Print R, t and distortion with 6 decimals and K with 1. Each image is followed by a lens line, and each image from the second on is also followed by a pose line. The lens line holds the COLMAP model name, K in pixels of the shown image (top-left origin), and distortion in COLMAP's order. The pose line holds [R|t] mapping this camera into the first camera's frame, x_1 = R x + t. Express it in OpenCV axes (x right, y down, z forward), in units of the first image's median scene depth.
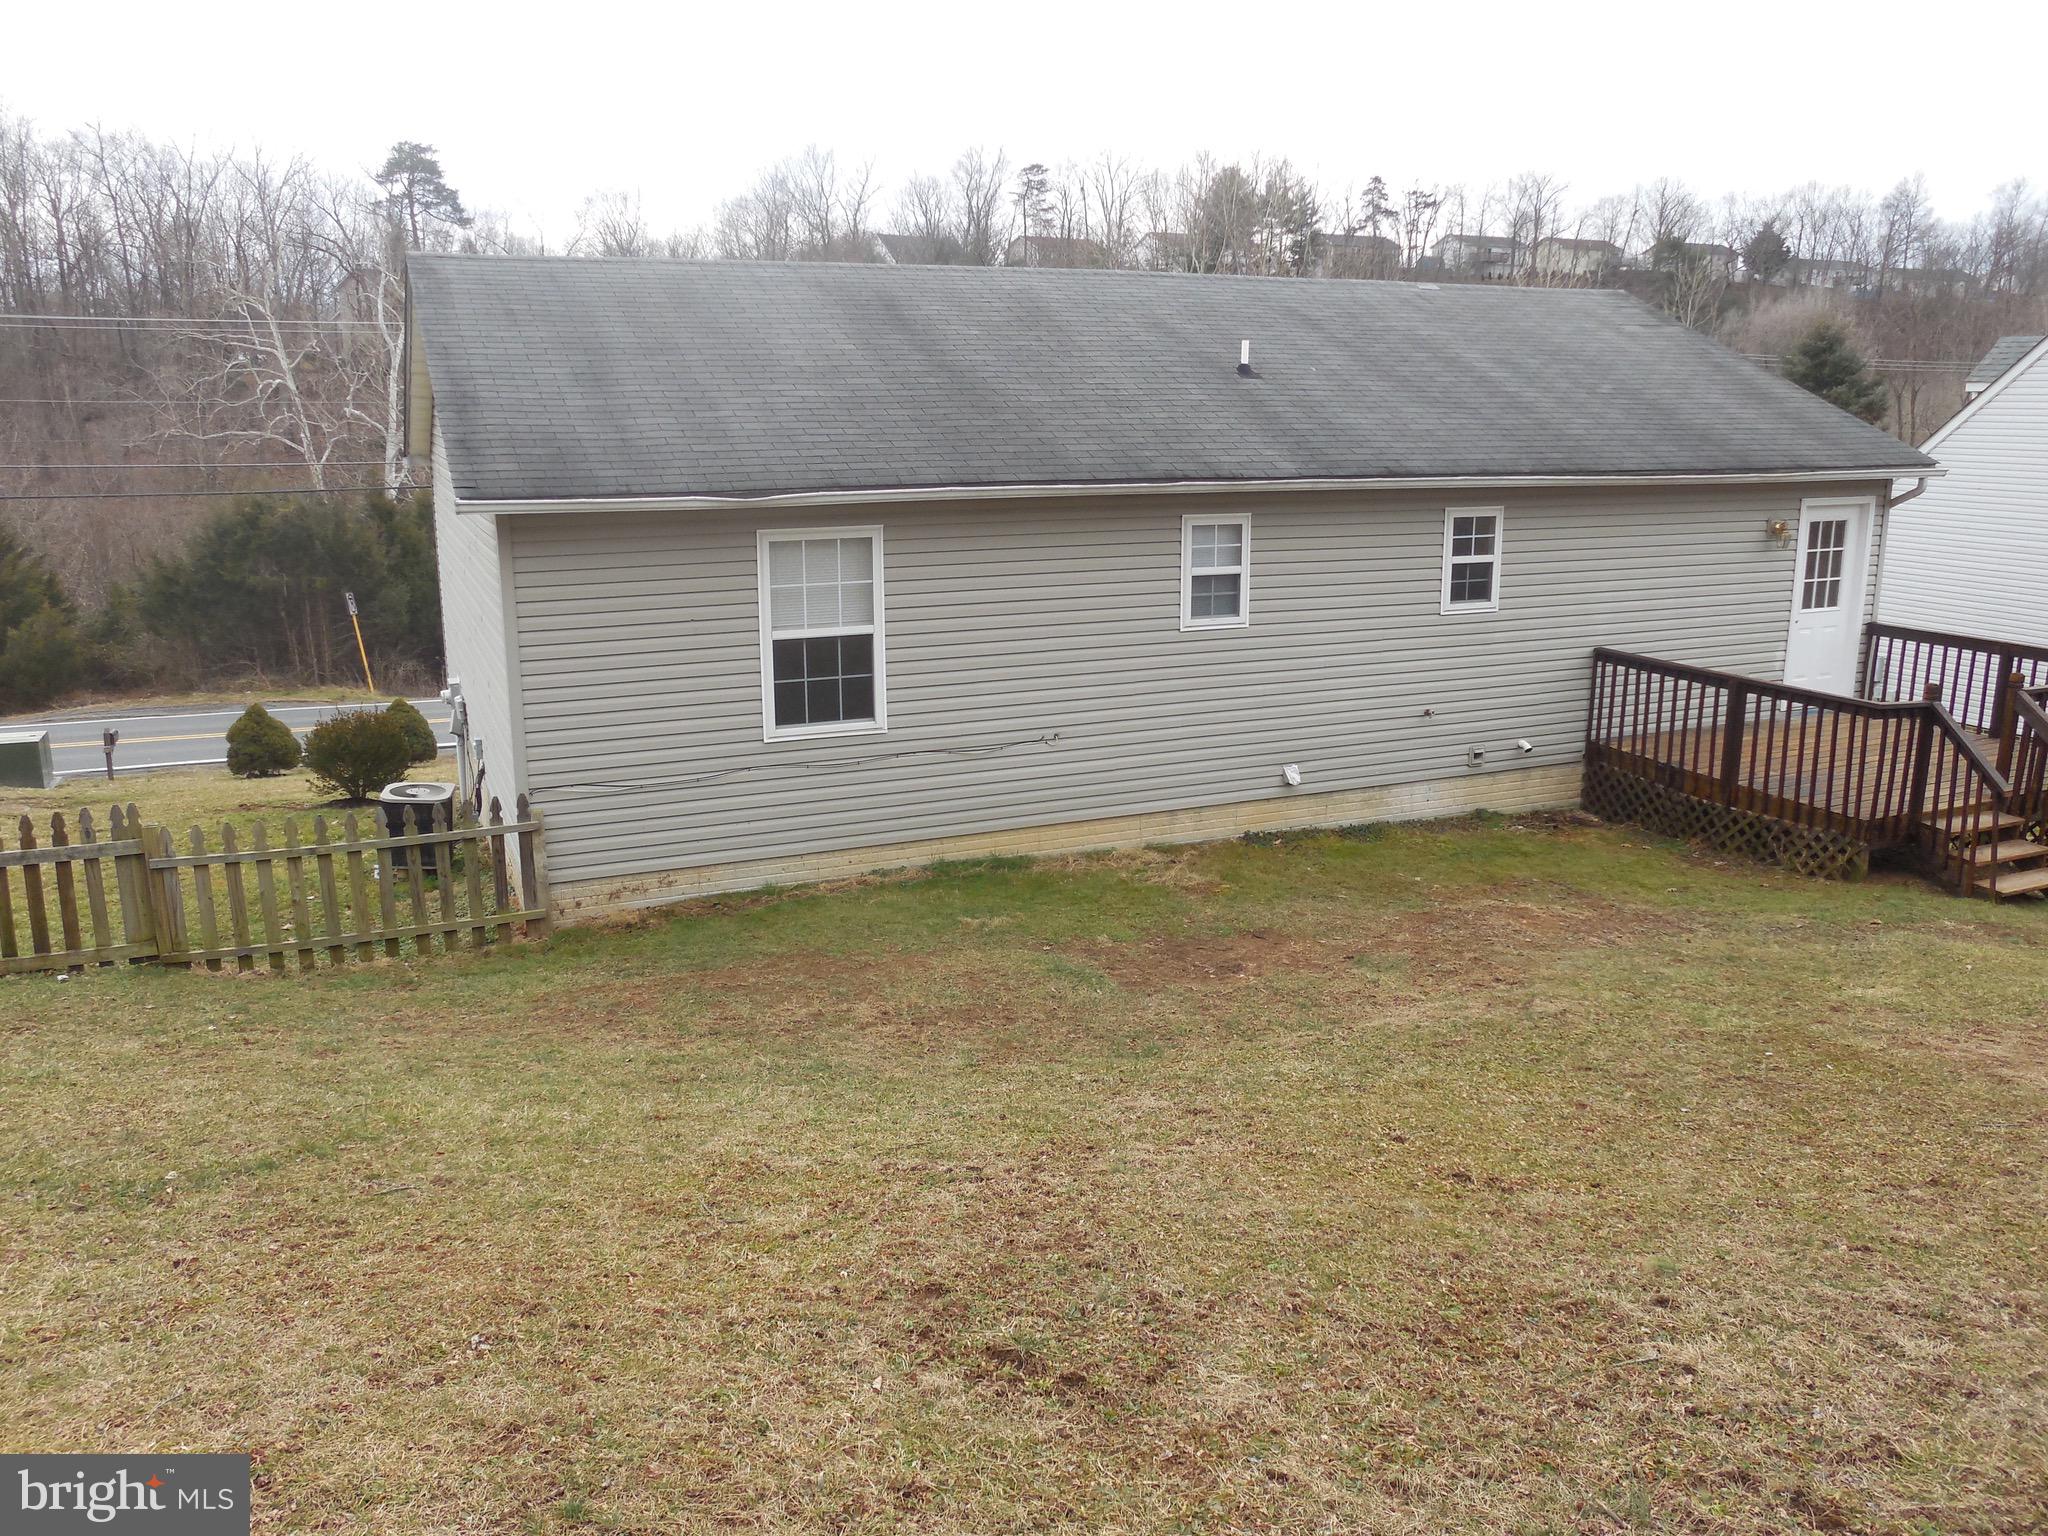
lens RADIAL K [[1596.6, 0, 1000.6], [0, 1596.6, 772.5], [0, 0, 1]] dist [-0.088185, 0.072448]
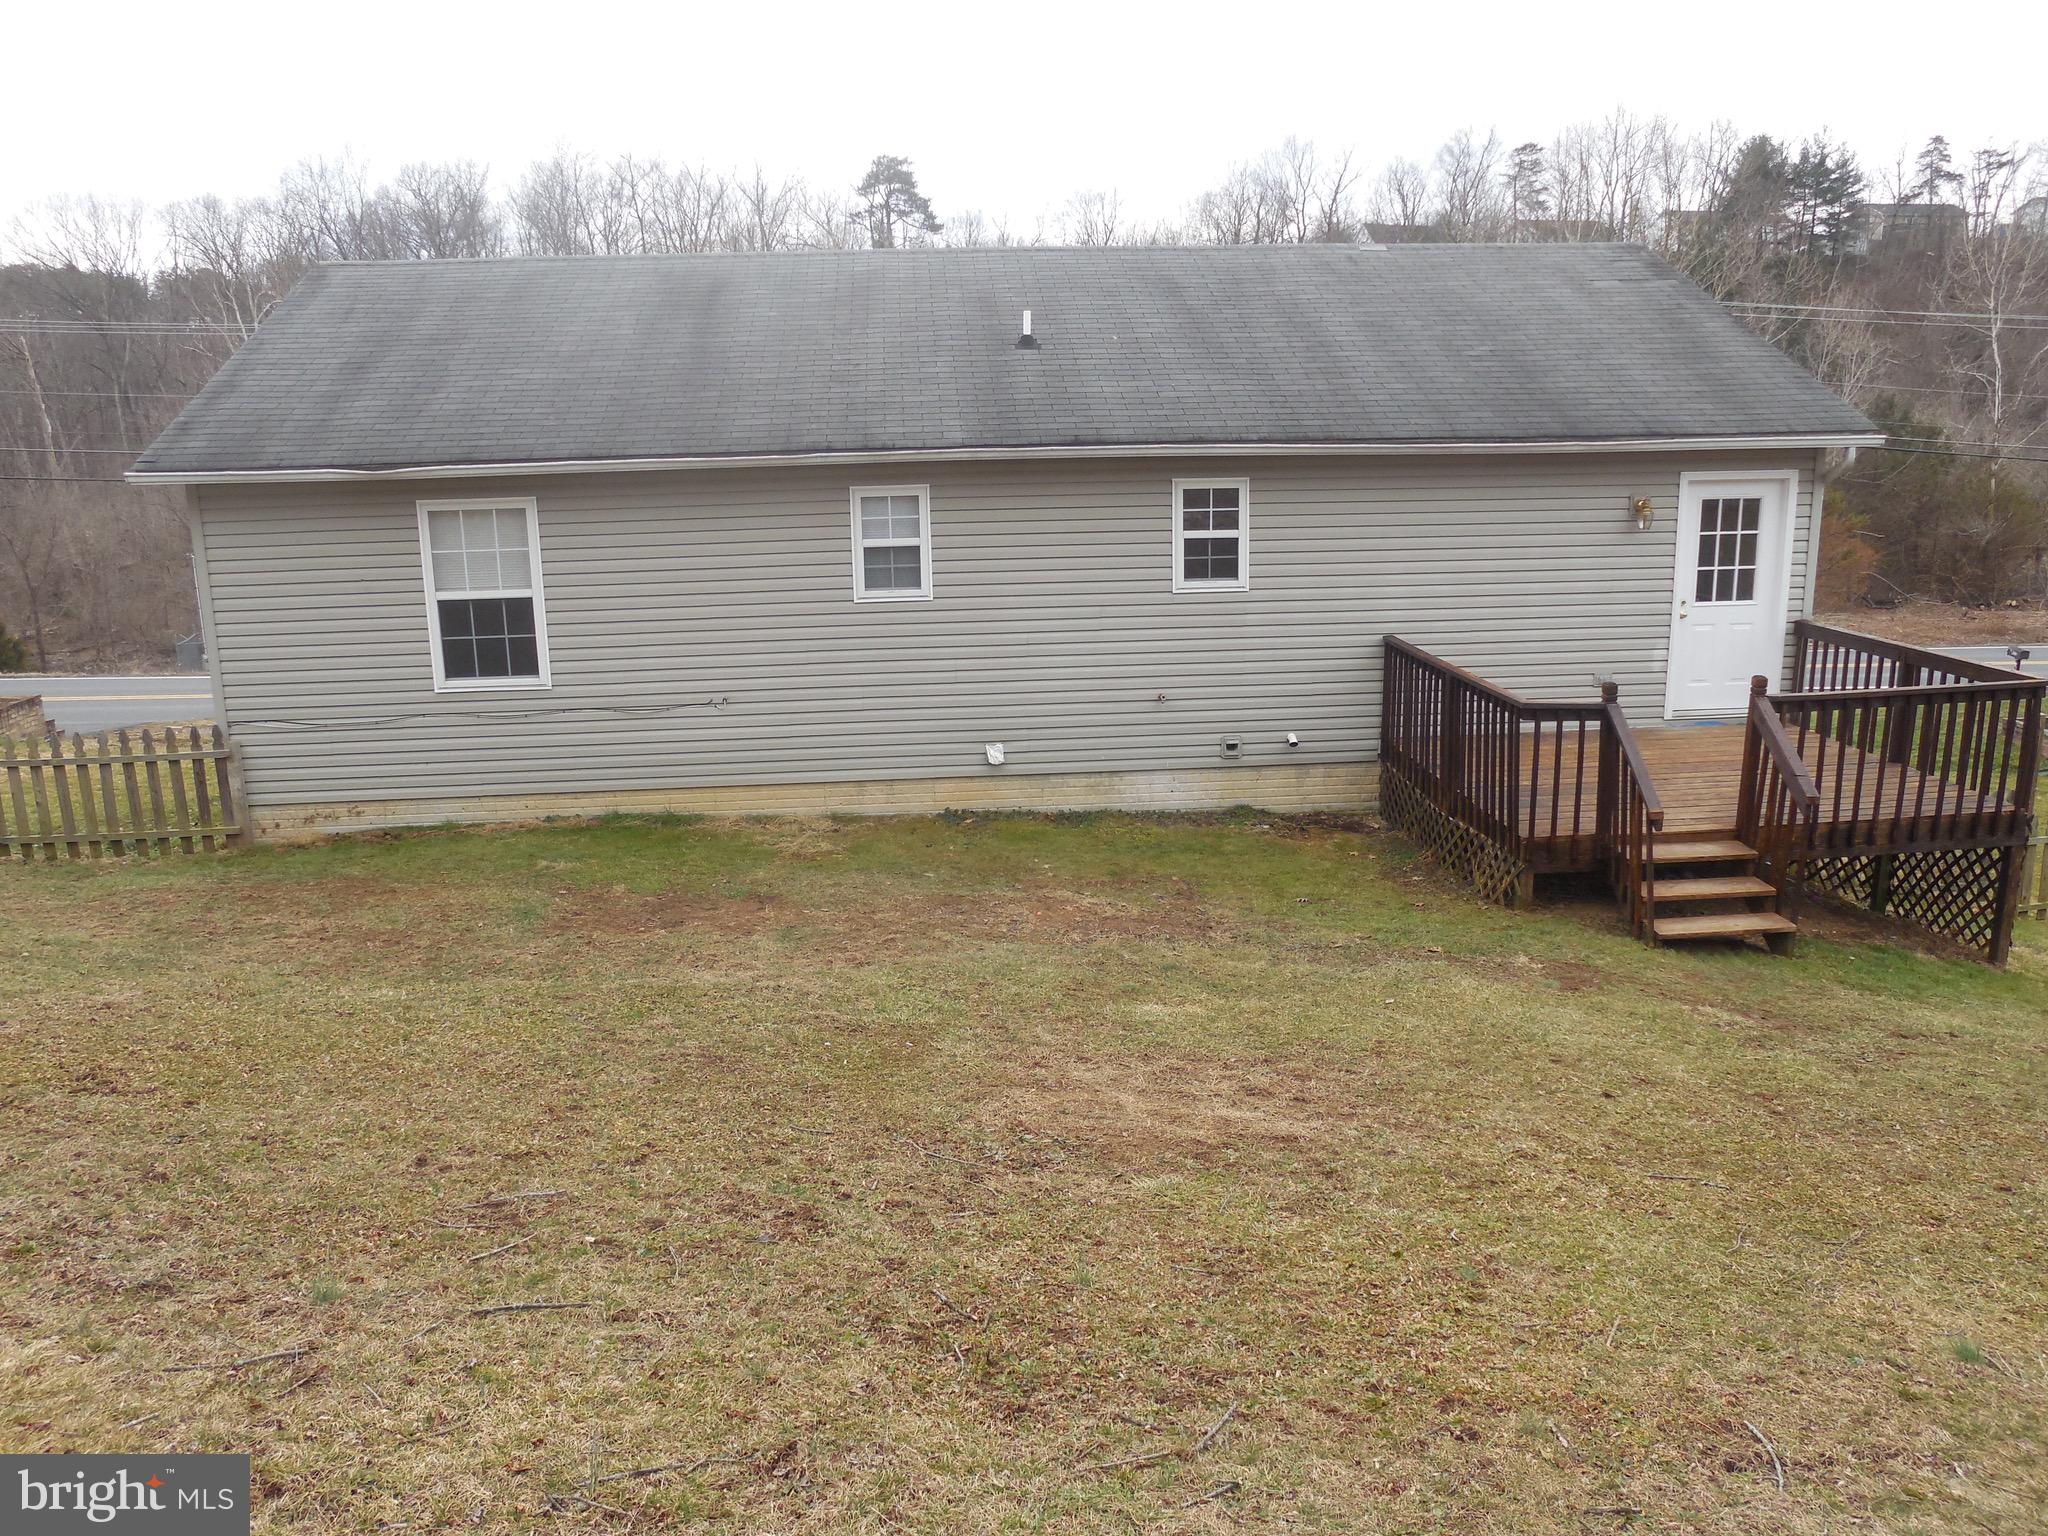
lens RADIAL K [[1585.3, 0, 979.3], [0, 1585.3, 772.1], [0, 0, 1]] dist [-0.096709, 0.063446]
pose [[0.944442, 0.058653, -0.323403, 0.509141], [-0.057112, 0.998266, 0.014262, -0.000632], [0.323679, 0.005000, 0.946154, 0.081431]]
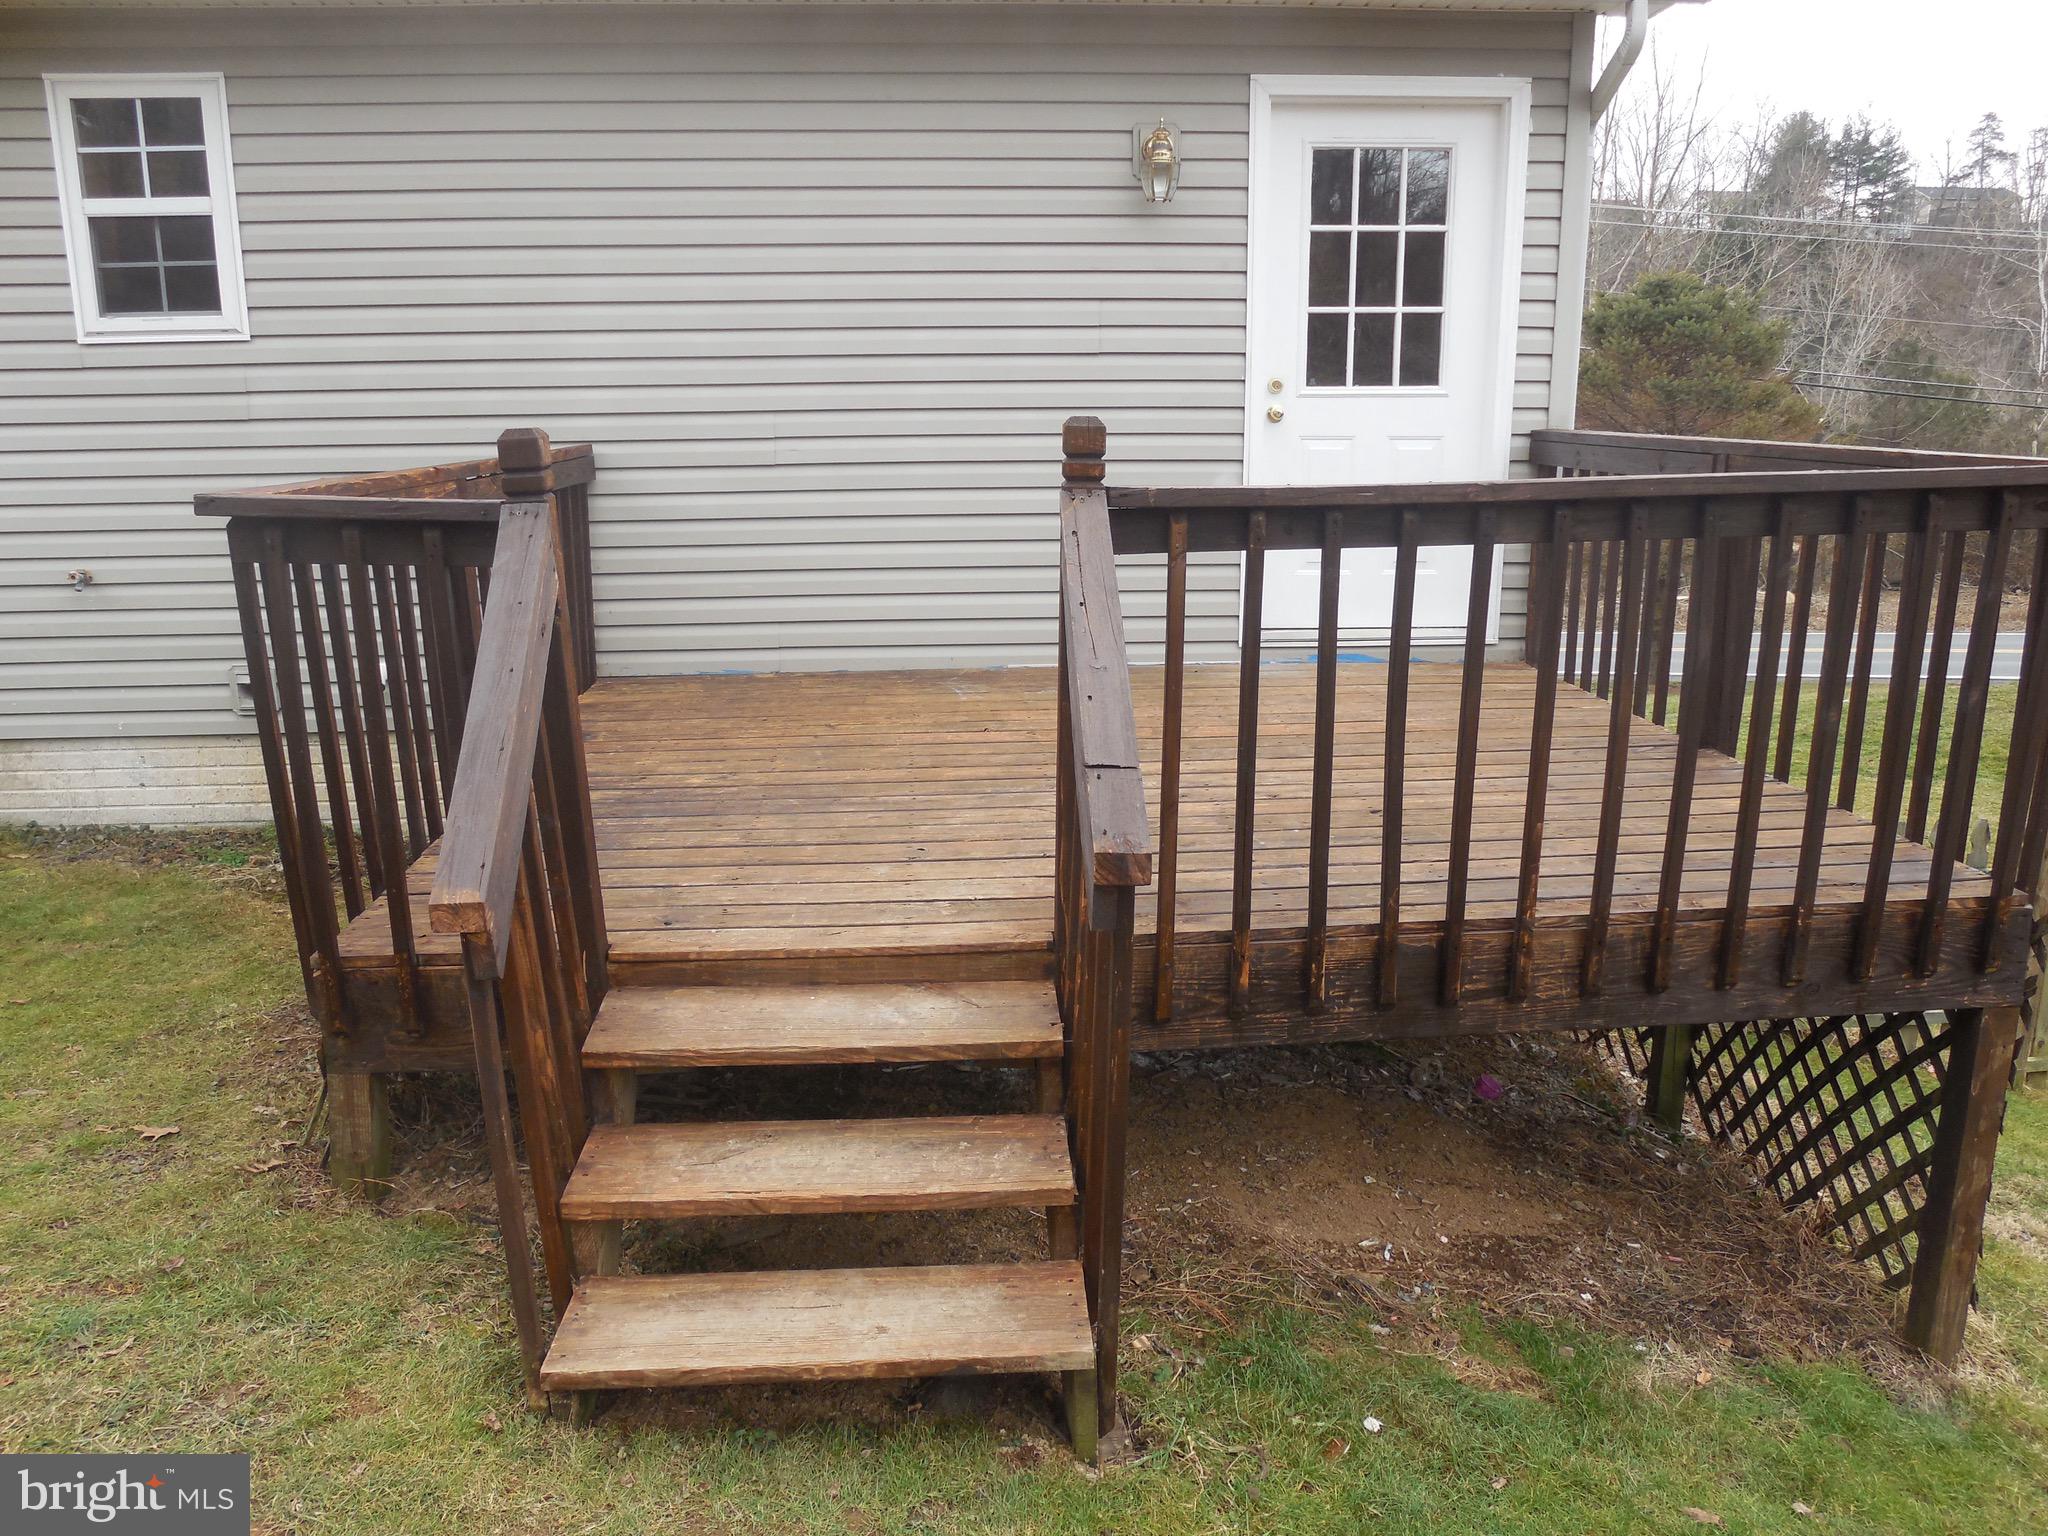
lens RADIAL K [[1596.6, 0, 1000.6], [0, 1596.6, 772.5], [0, 0, 1]] dist [-0.088185, 0.072448]
pose [[0.942094, 0.077148, -0.326354, 0.693679], [-0.075273, 0.996993, 0.018392, -0.012797], [0.326792, 0.007239, 0.945069, 0.733833]]
